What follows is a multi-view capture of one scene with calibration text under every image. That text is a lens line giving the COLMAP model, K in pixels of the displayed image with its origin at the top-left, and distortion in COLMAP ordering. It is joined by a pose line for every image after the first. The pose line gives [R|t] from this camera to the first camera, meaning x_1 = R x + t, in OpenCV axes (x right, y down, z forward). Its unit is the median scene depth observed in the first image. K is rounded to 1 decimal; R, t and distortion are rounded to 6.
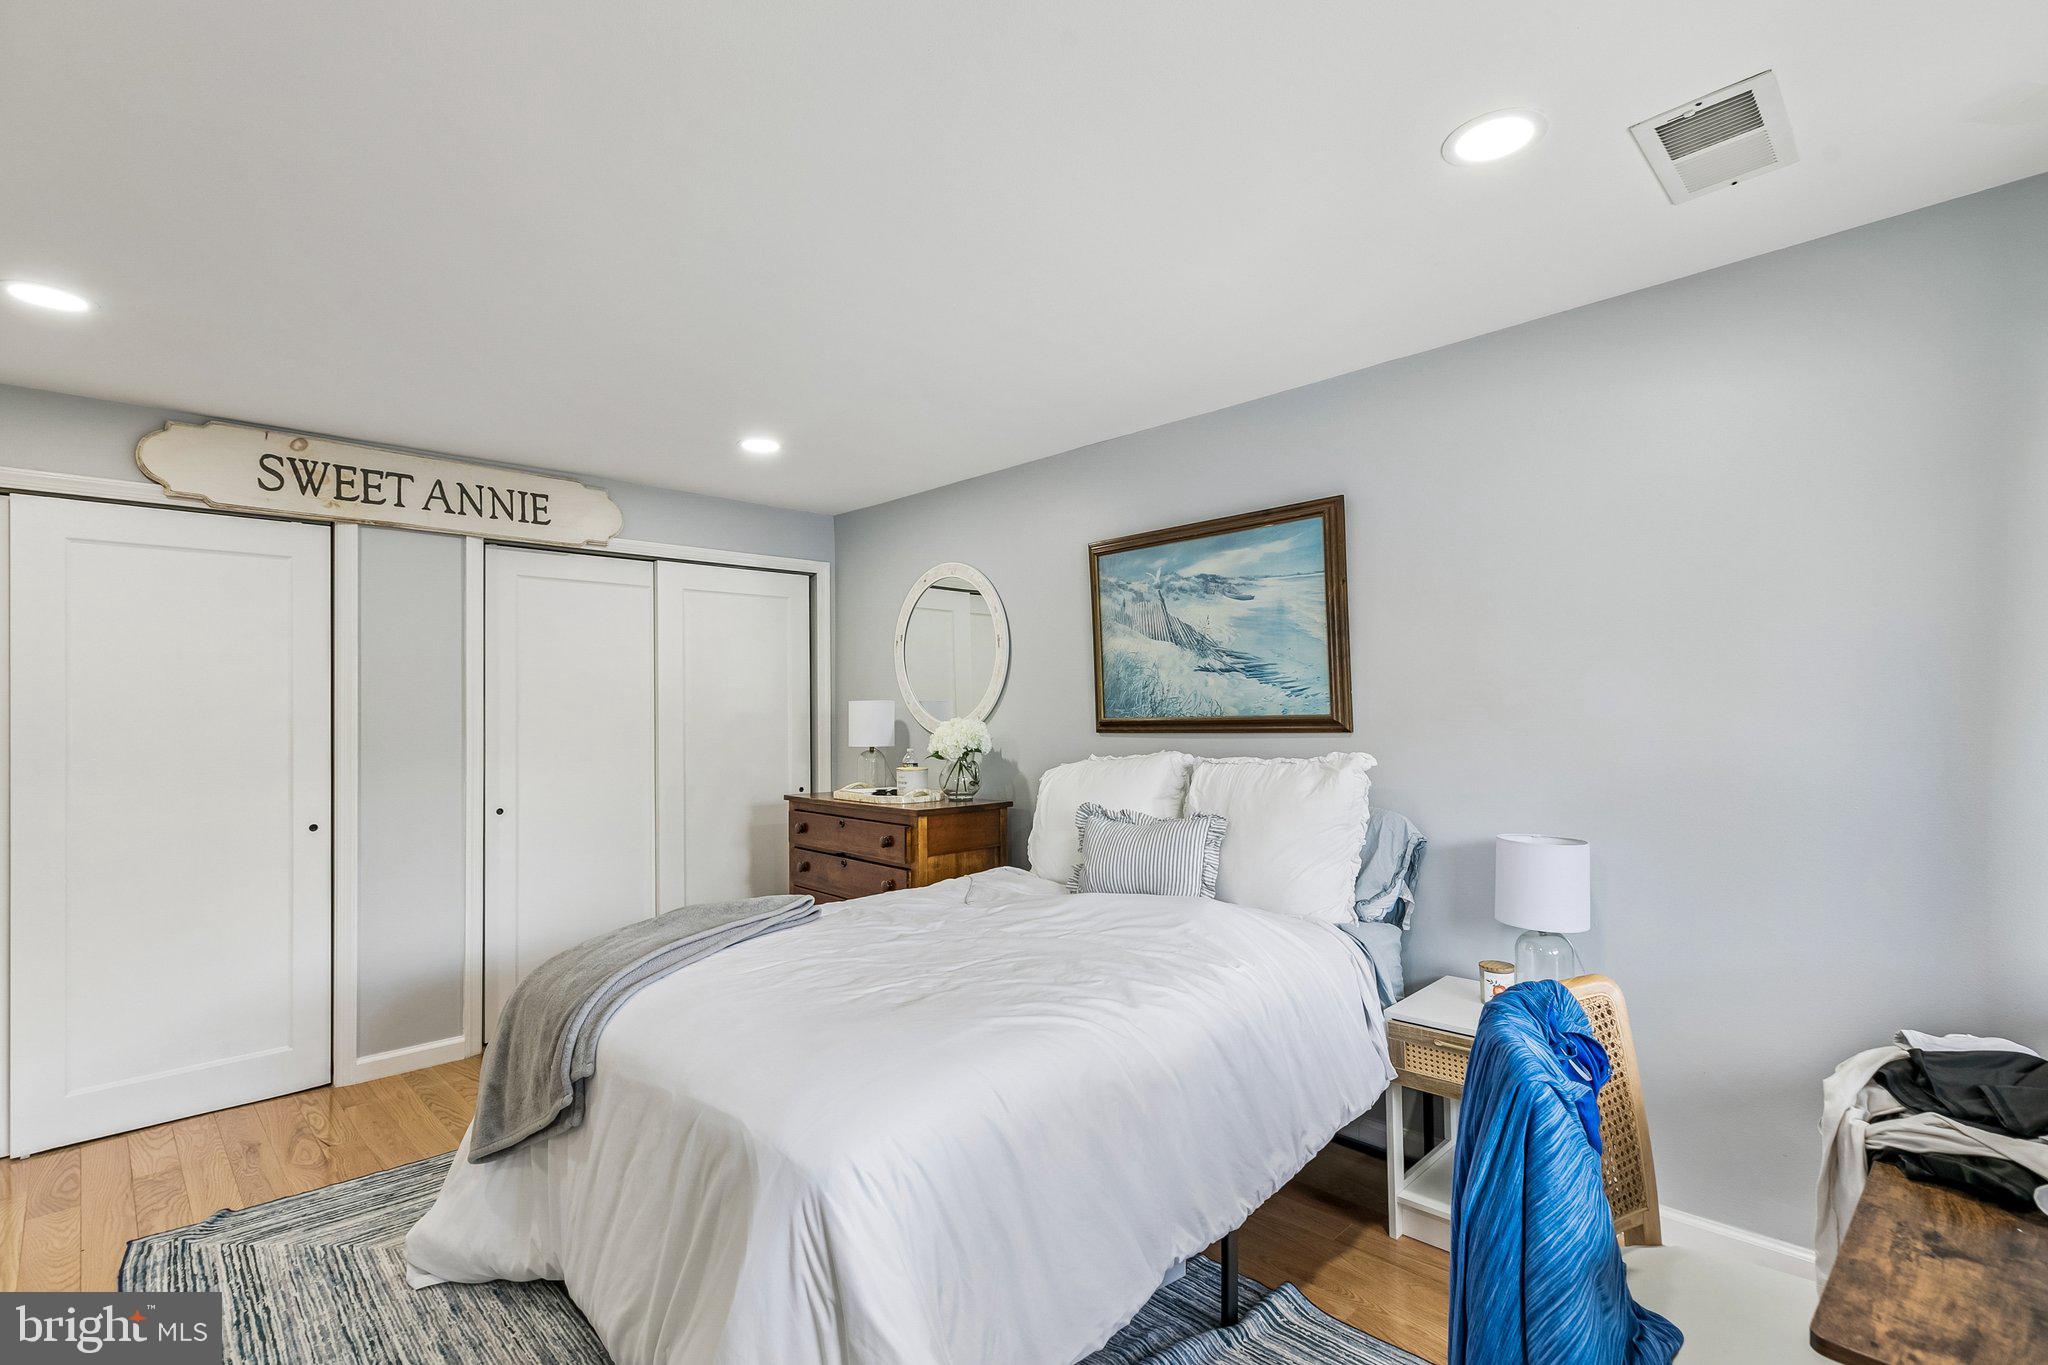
lens RADIAL K [[935.1, 0, 1018.4], [0, 935.1, 690.1], [0, 0, 1]] dist [0.007891, -0.002231]
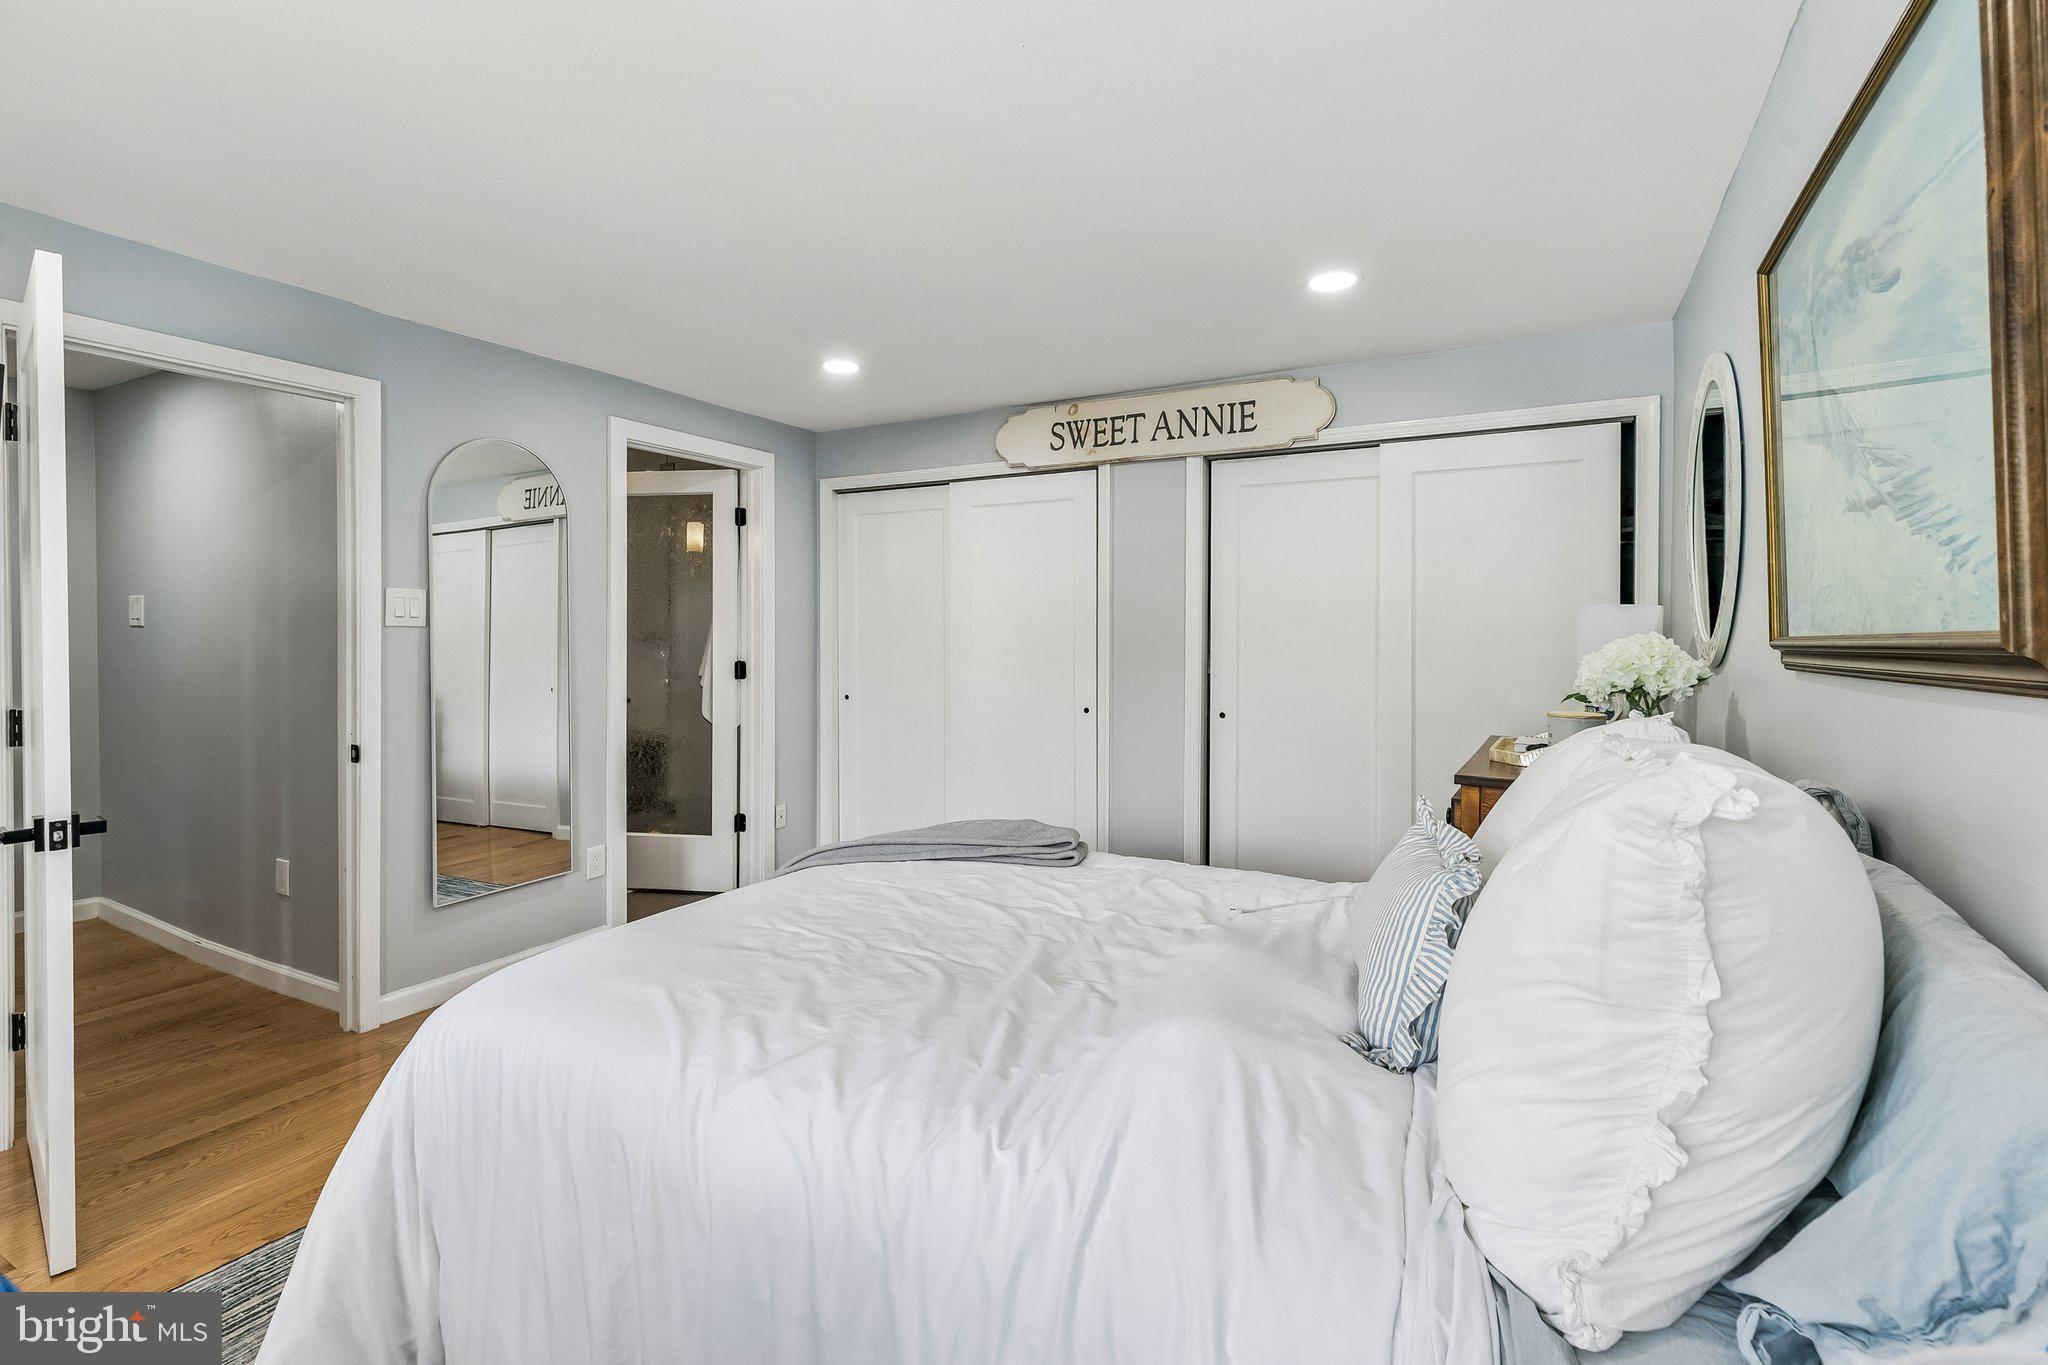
lens RADIAL K [[935.1, 0, 1012.0], [0, 935.1, 630.1], [0, 0, 1]] dist [0.007891, -0.002231]
pose [[0.291812, 0.012990, -0.956387, 0.427434], [0.014430, 0.999734, 0.017982, 0.014171], [0.956367, -0.019048, 0.291547, 0.538966]]
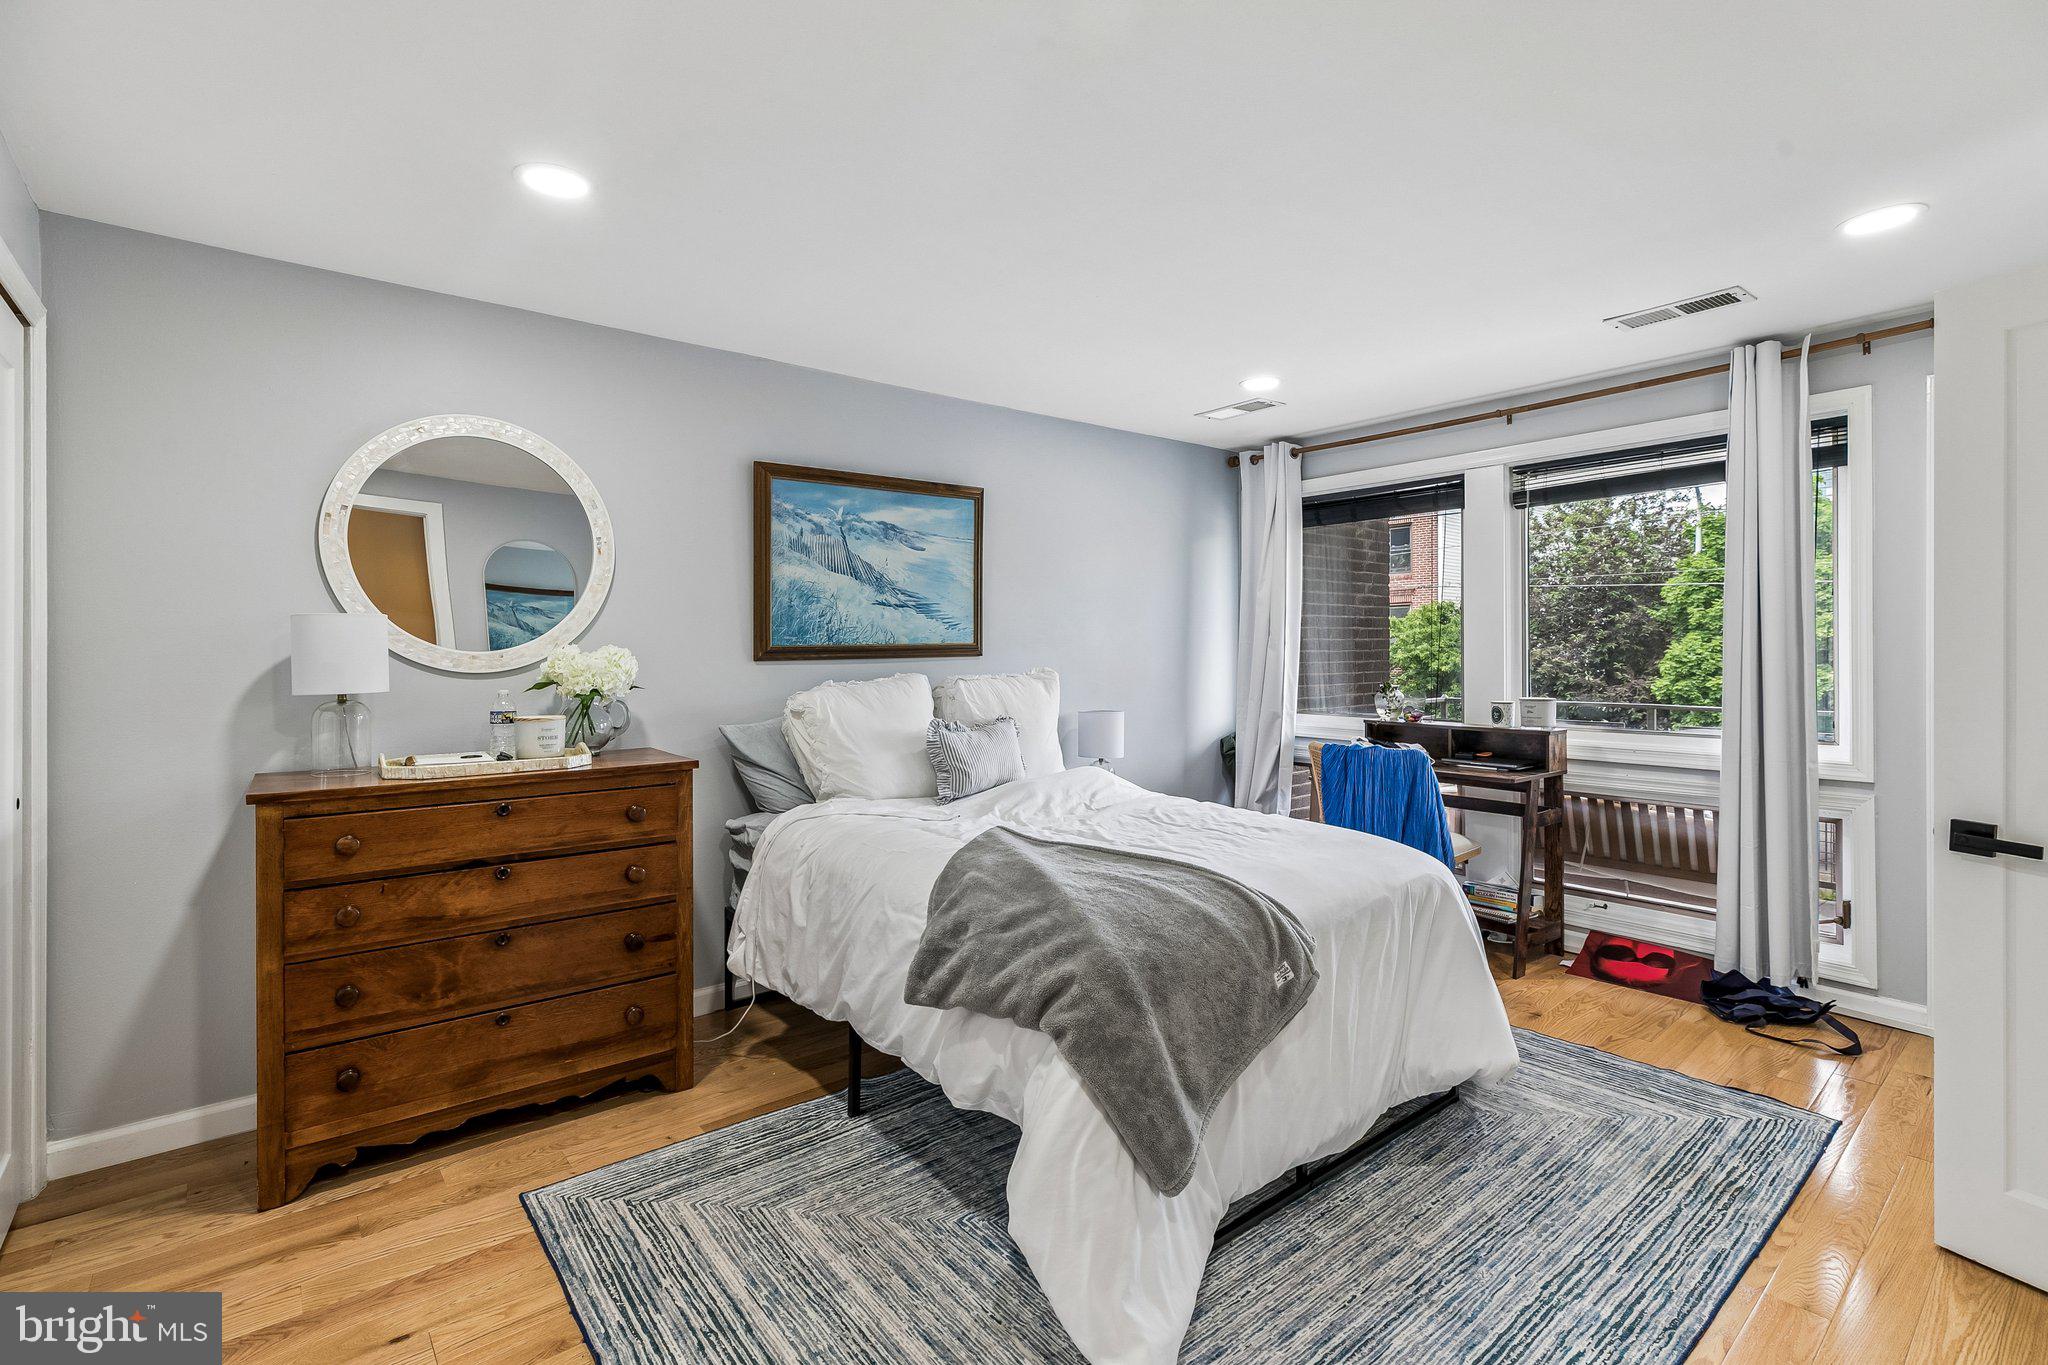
lens RADIAL K [[935.1, 0, 1003.5], [0, 935.1, 646.0], [0, 0, 1]] dist [0.007891, -0.002231]
pose [[0.103665, 0.014756, 0.994503, -0.878992], [-0.019774, 0.999723, -0.012773, 0.039437], [-0.994416, -0.018341, 0.103928, 0.681852]]
